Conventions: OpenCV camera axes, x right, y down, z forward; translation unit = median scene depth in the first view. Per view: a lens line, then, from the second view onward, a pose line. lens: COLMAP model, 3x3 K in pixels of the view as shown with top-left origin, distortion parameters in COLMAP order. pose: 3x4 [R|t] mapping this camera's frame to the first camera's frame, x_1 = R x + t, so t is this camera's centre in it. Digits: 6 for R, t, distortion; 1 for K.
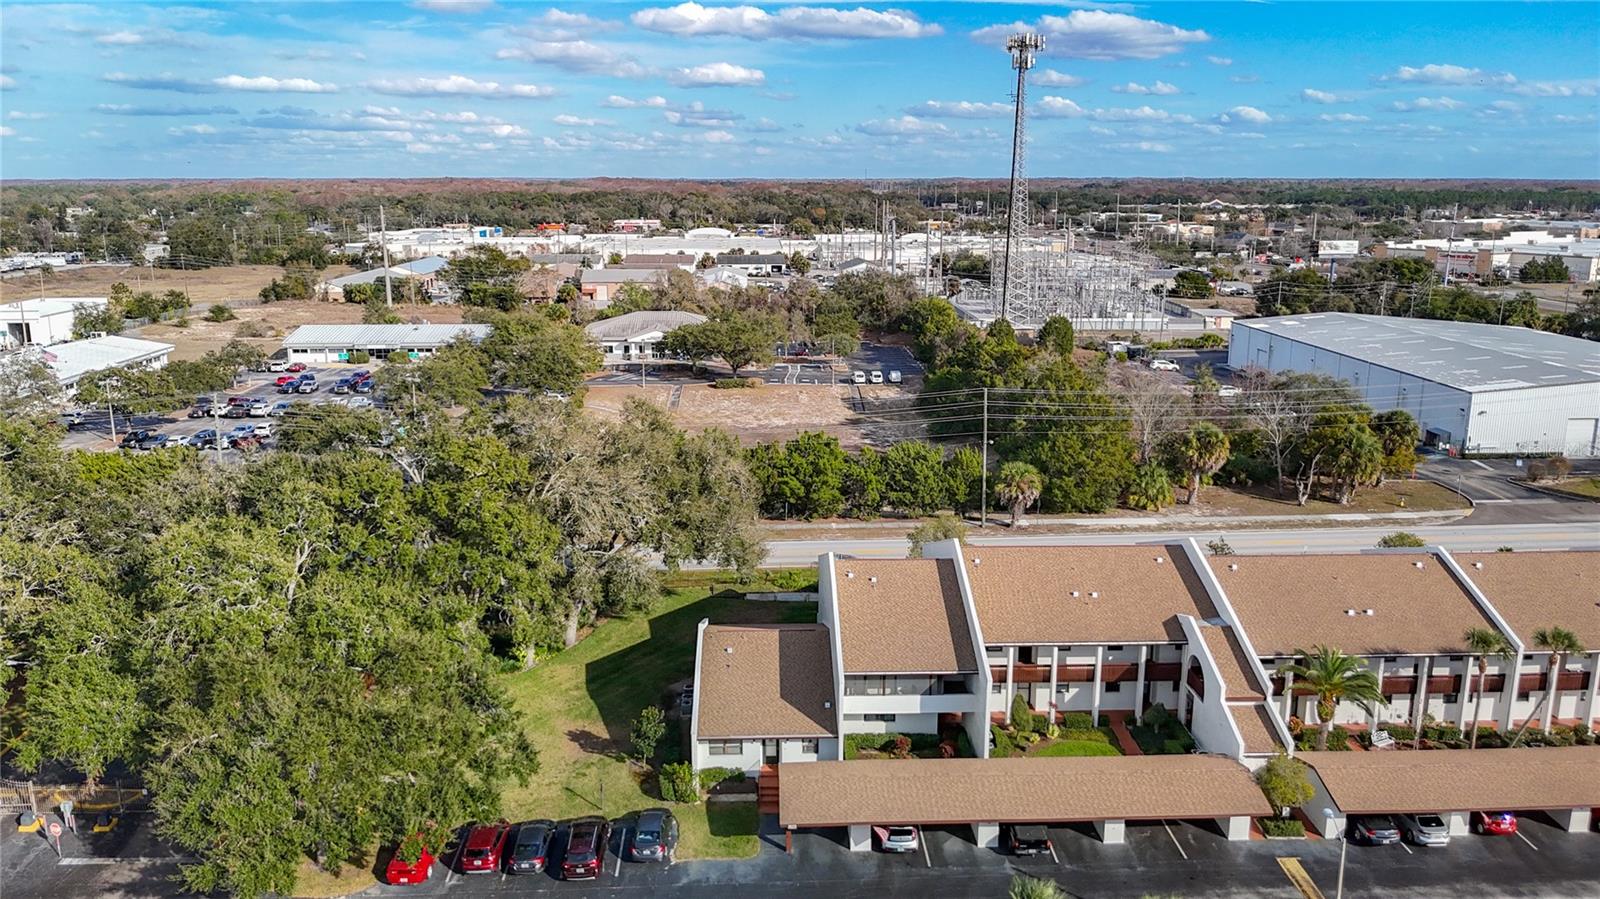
lens RADIAL K [[1334.9, 0, 800.0], [0, 1334.9, 449.5], [0, 0, 1]] dist [0.104559, -0.277246]
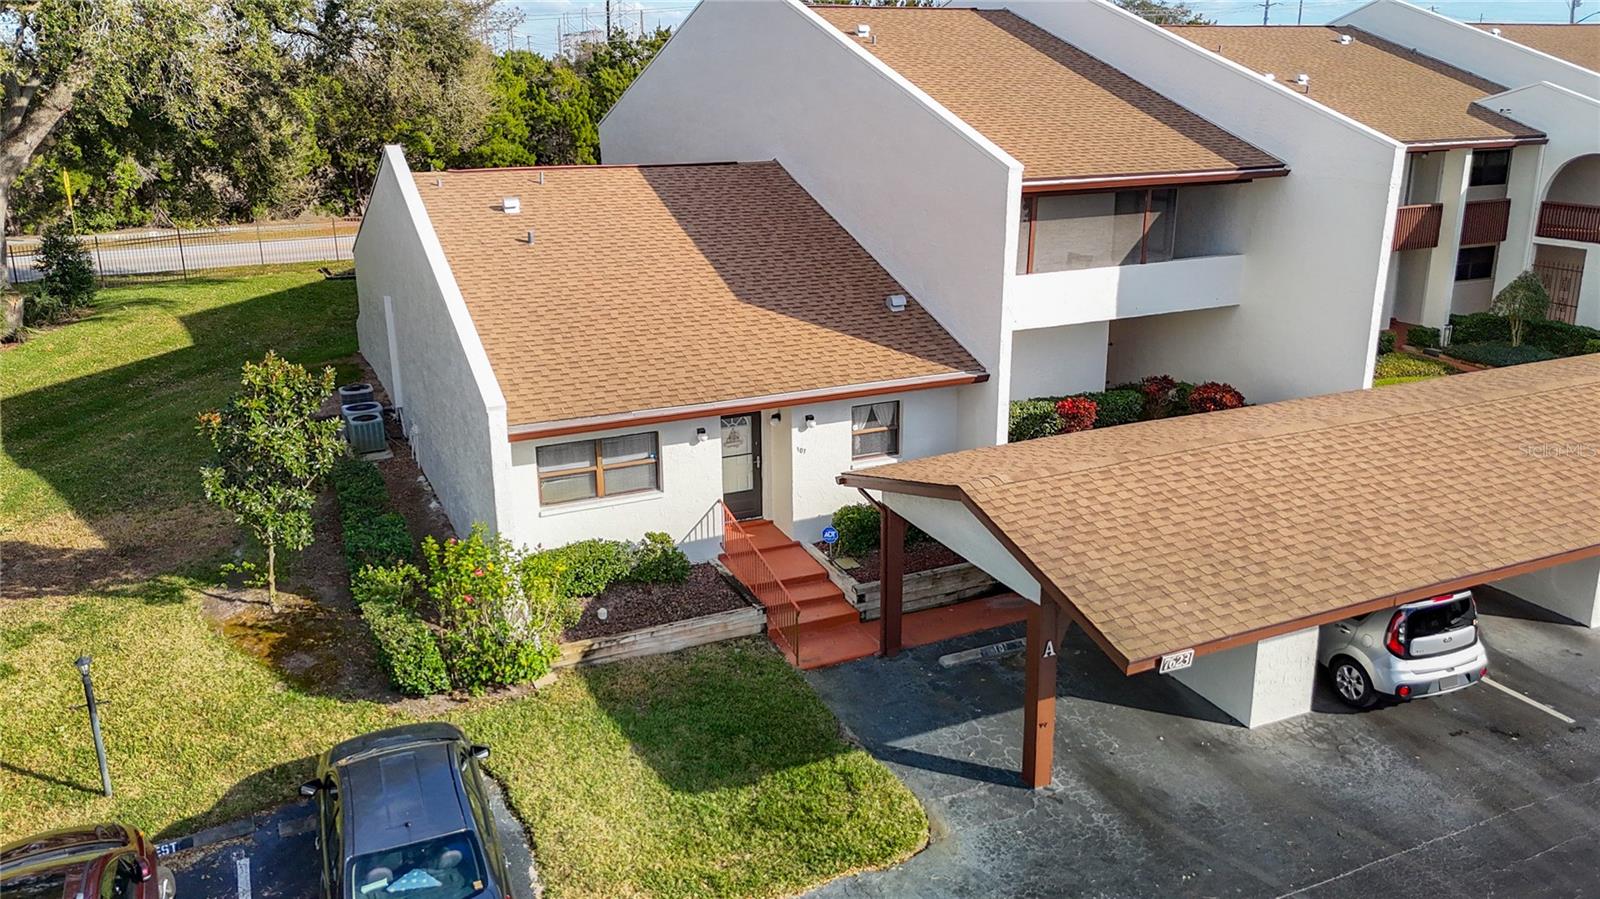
lens RADIAL K [[1157.2, 0, 808.0], [0, 1157.2, 472.4], [0, 0, 1]] dist [0.057365, -0.076506]
pose [[0.908805, -0.121046, 0.399275, -0.109091], [0.096455, 0.992020, 0.081201, 0.203656], [-0.405918, -0.035284, 0.913228, 0.753564]]
